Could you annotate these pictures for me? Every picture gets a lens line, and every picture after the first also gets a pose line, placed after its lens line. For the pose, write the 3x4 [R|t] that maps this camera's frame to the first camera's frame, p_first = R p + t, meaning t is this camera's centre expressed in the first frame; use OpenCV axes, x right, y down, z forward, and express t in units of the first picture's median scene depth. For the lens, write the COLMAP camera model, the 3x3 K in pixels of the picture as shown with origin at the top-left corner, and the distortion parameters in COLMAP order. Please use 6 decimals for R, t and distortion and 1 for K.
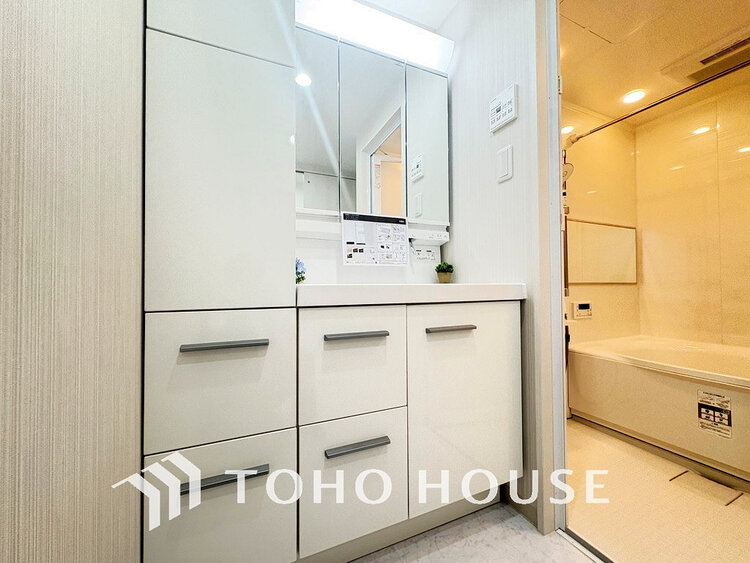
lens RADIAL K [[300.2, 0, 375.0], [0, 300.2, 281.5], [0, 0, 1]] dist [0.000248, -0.000261]
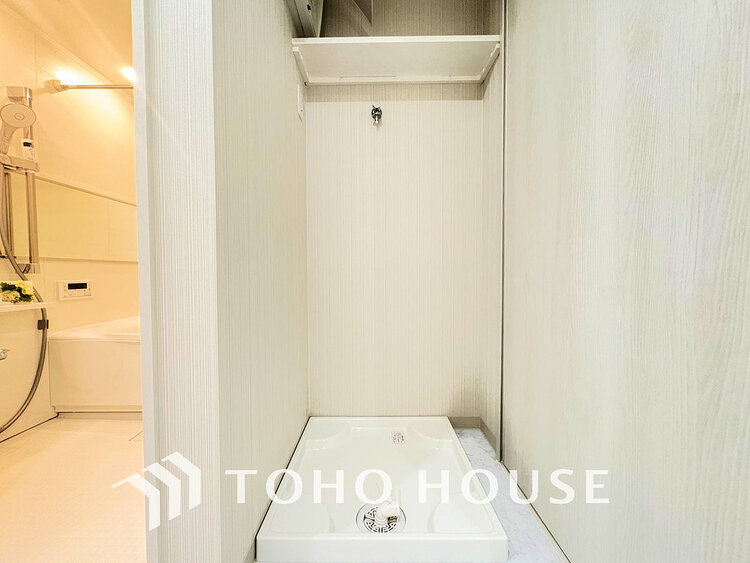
lens RADIAL K [[300.2, 0, 375.0], [0, 300.2, 281.5], [0, 0, 1]] dist [0.000248, -0.000261]
pose [[0.414983, -0.026626, 0.909439, 0.370996], [-0.017411, 0.999156, 0.037198, 0.031419], [-0.909663, -0.031271, 0.414169, -0.234449]]
